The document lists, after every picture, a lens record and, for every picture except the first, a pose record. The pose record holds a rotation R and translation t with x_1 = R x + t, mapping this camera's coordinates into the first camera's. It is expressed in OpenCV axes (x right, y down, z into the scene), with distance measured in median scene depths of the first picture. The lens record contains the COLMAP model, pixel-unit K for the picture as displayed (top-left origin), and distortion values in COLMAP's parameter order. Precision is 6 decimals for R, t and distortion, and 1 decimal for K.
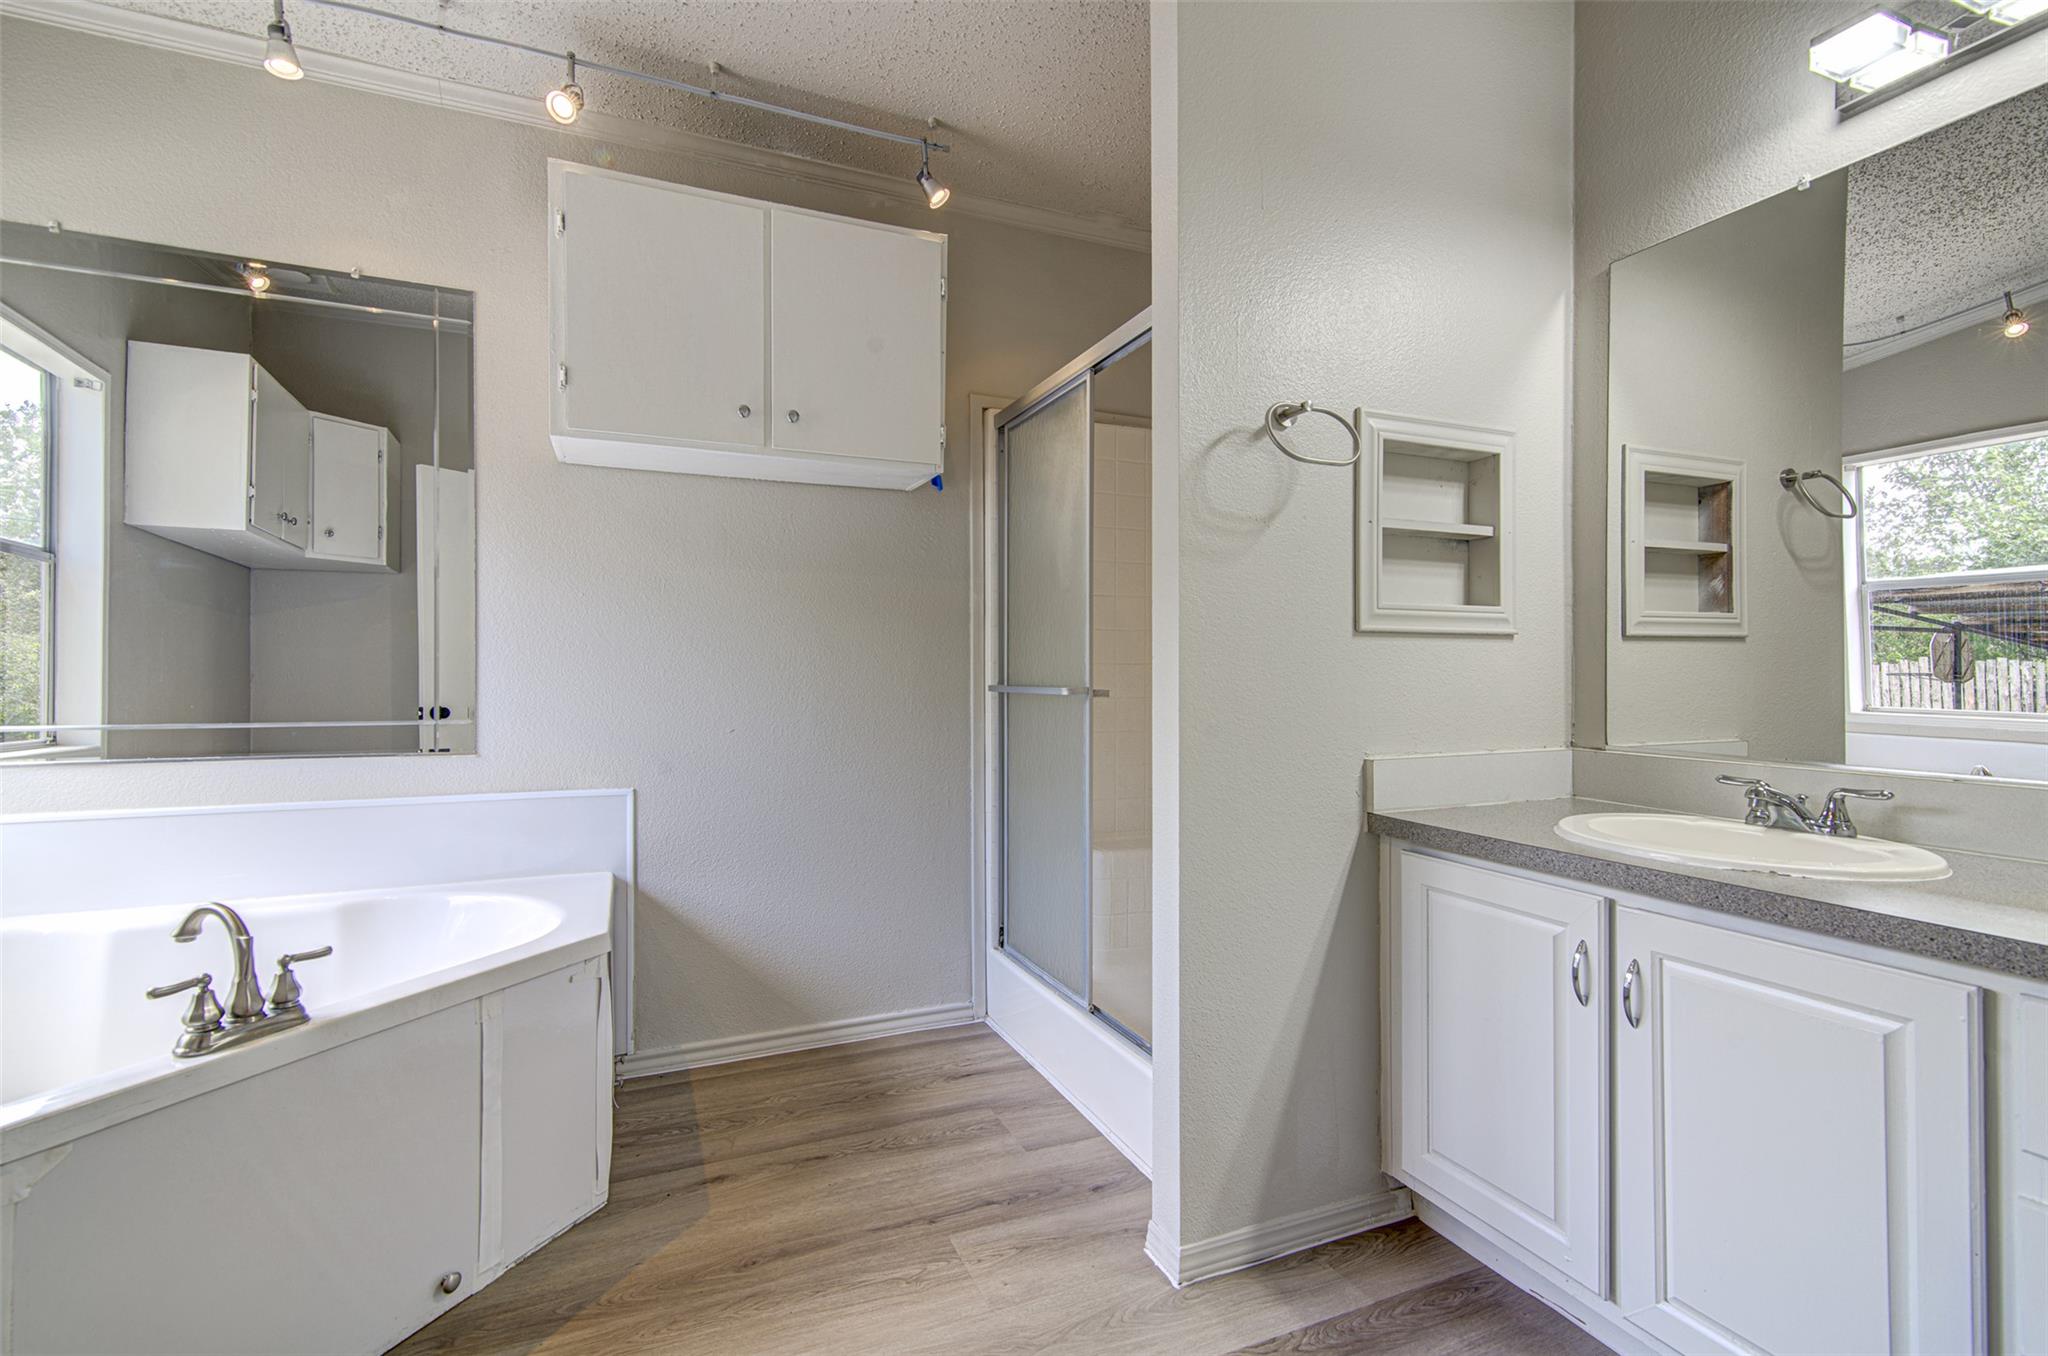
lens RADIAL K [[943.4, 0, 1025.0], [0, 943.4, 692.4], [0, 0, 1]] dist [0.017236, -0.001620]
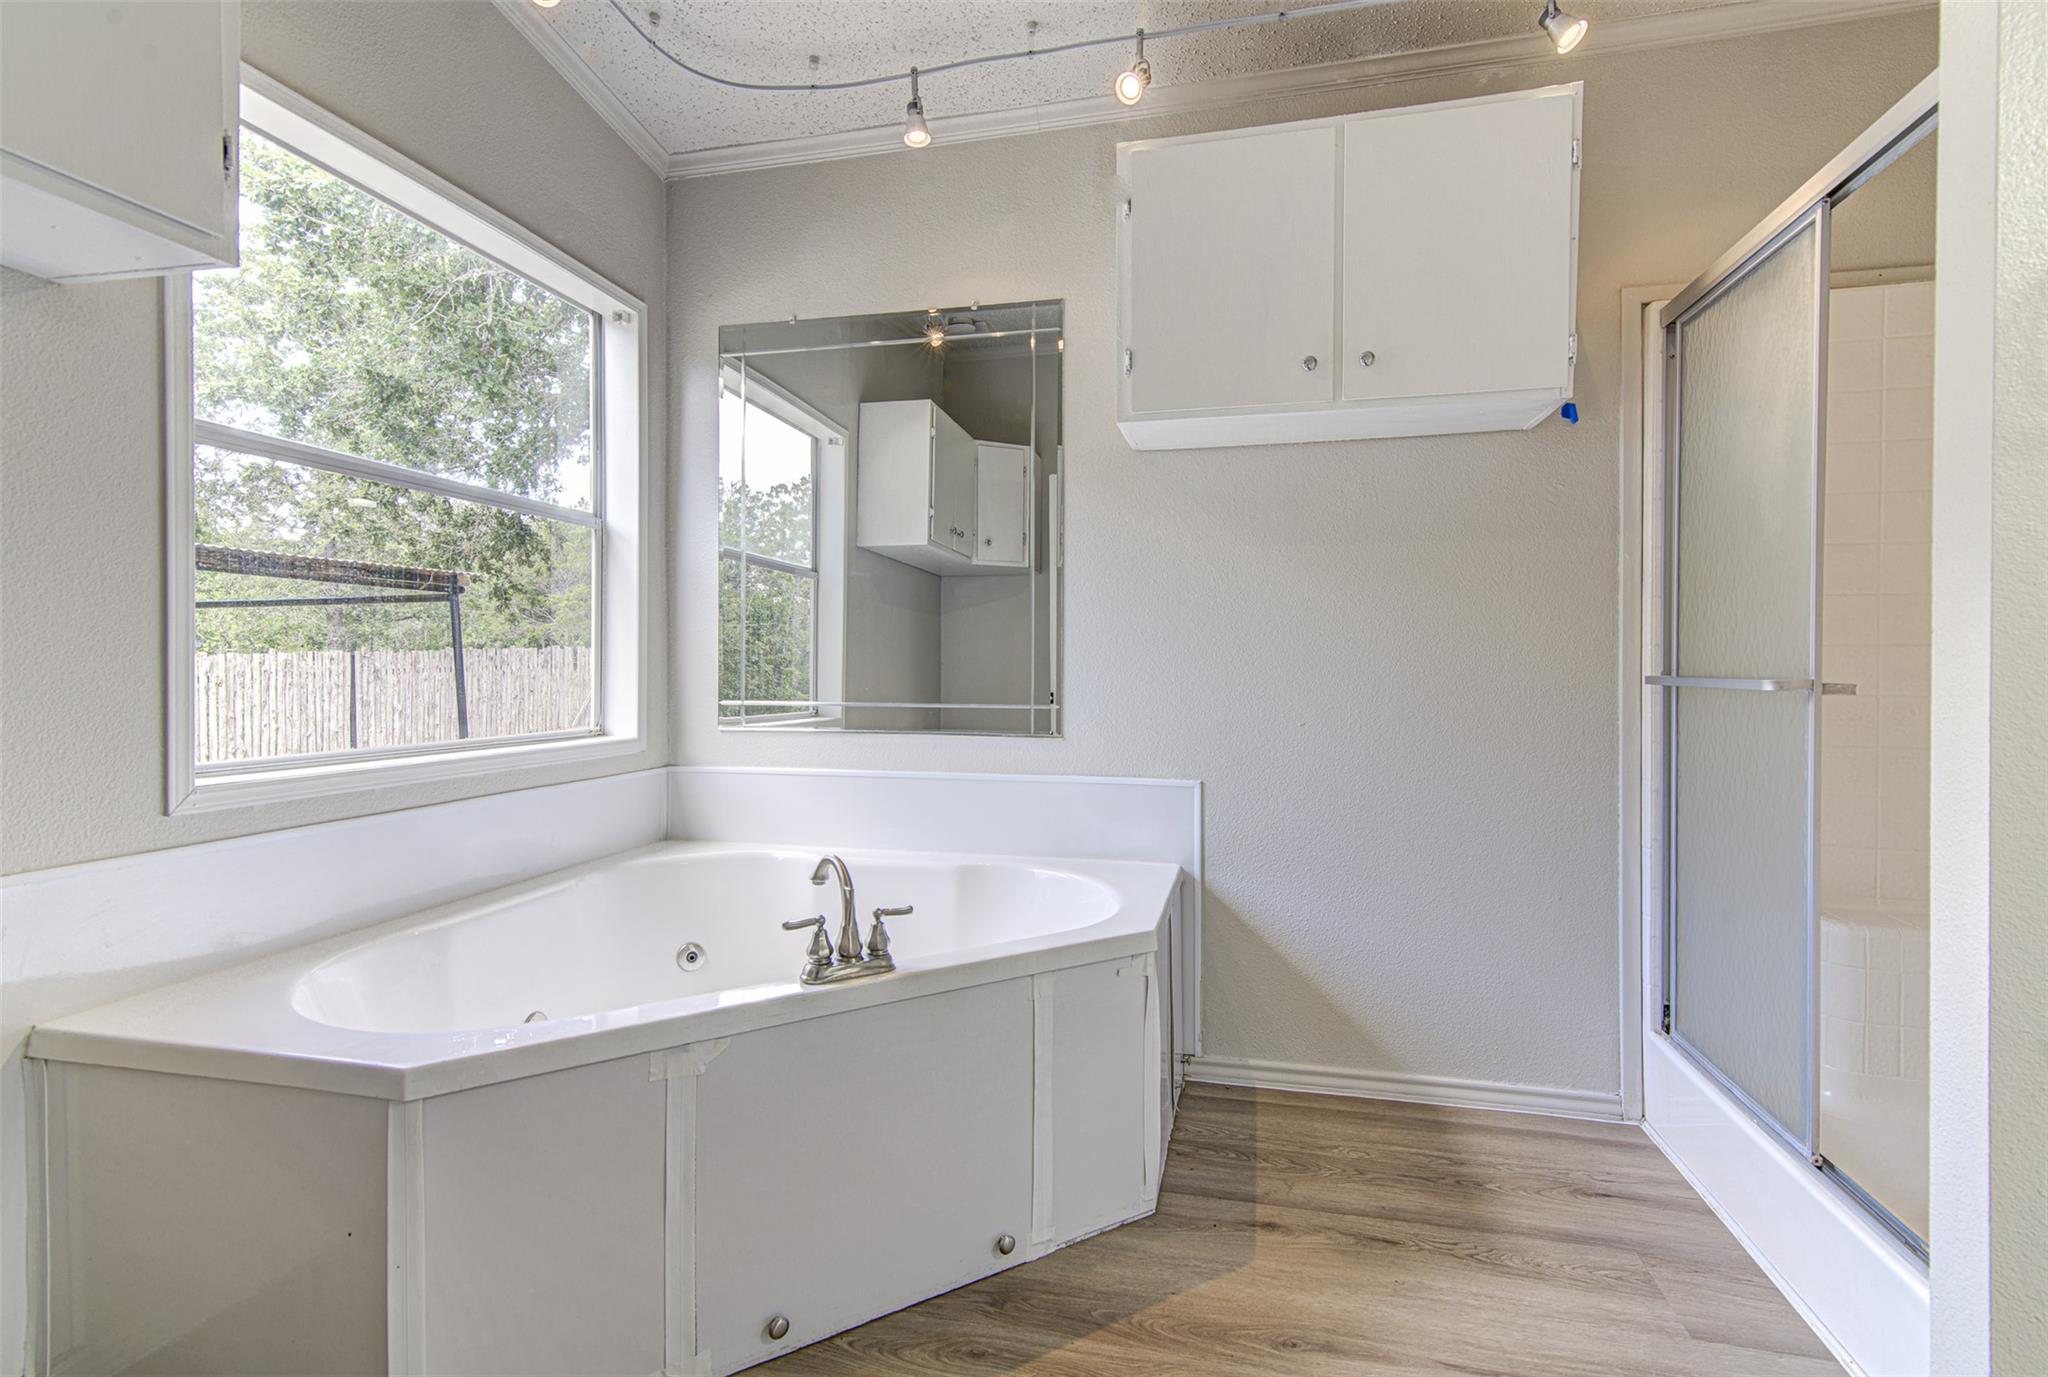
lens RADIAL K [[943.4, 0, 1069.7], [0, 943.4, 680.6], [0, 0, 1]] dist [0.017236, -0.001620]
pose [[0.803553, 0.009227, -0.595161, 0.049130], [-0.011299, 0.999936, 0.000246, 0.001022], [0.595125, 0.006528, 0.803606, 0.152965]]
